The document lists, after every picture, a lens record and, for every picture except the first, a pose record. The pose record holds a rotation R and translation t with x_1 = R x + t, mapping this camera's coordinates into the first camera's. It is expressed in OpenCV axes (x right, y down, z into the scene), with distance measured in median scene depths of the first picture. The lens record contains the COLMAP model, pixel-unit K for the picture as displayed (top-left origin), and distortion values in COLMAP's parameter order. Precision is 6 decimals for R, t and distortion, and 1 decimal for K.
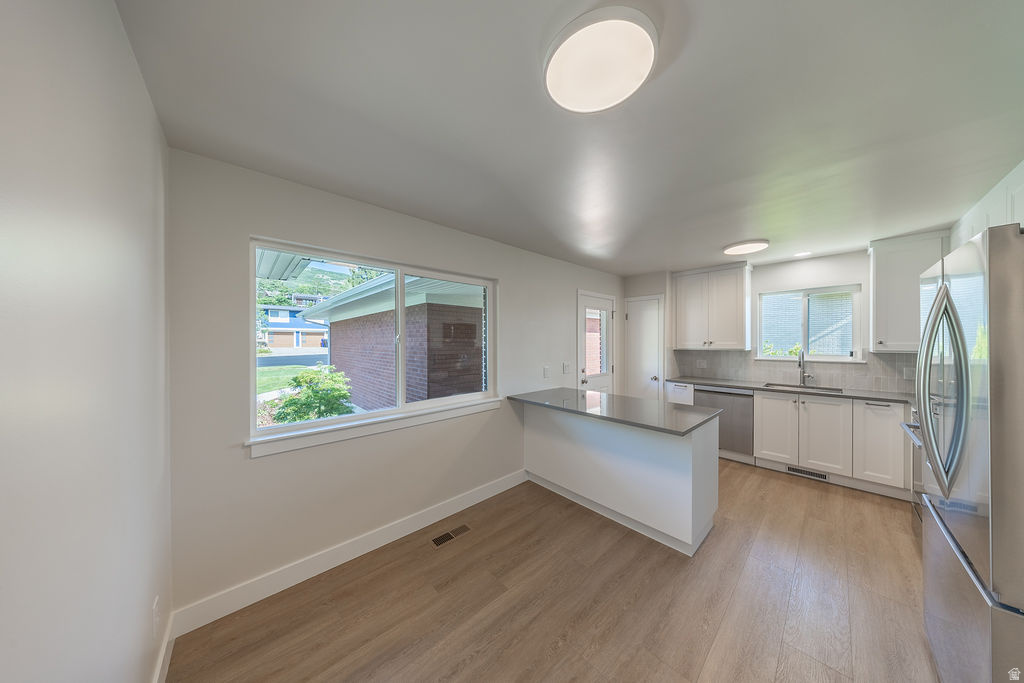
lens RADIAL K [[297.9, 0, 512.0], [0, 297.9, 341.5], [0, 0, 1]] dist [0.000245, -0.000007]
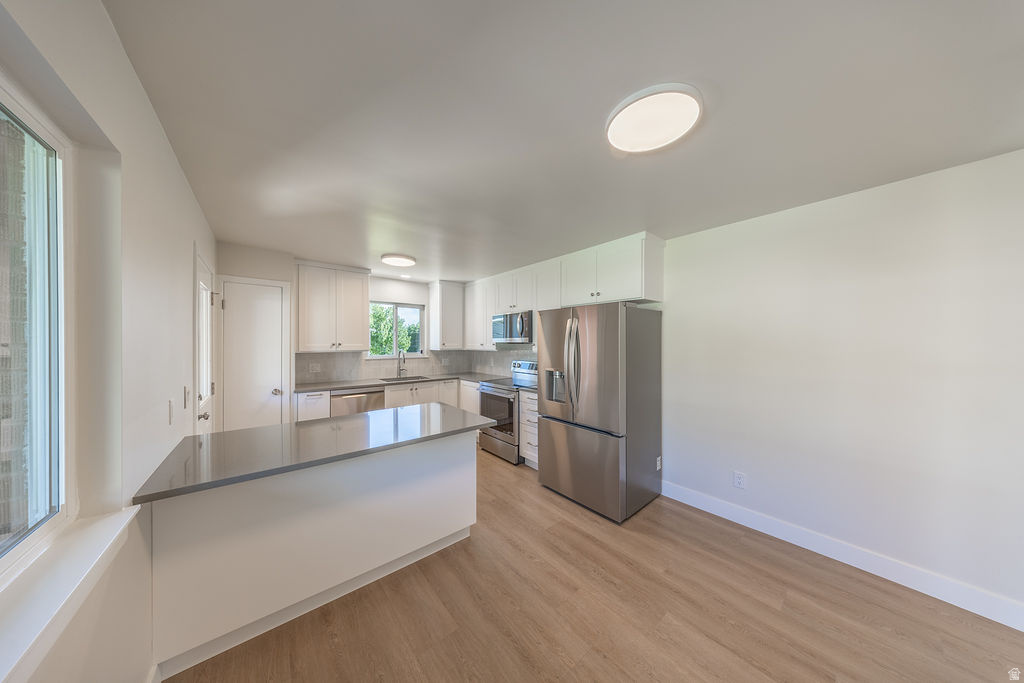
lens RADIAL K [[297.9, 0, 512.0], [0, 297.9, 341.5], [0, 0, 1]] dist [0.000245, -0.000007]
pose [[0.061105, 0.004935, 0.998119, -0.308377], [-0.002661, 0.999985, -0.004781, -0.003097], [-0.998128, -0.002364, 0.061117, 0.464816]]
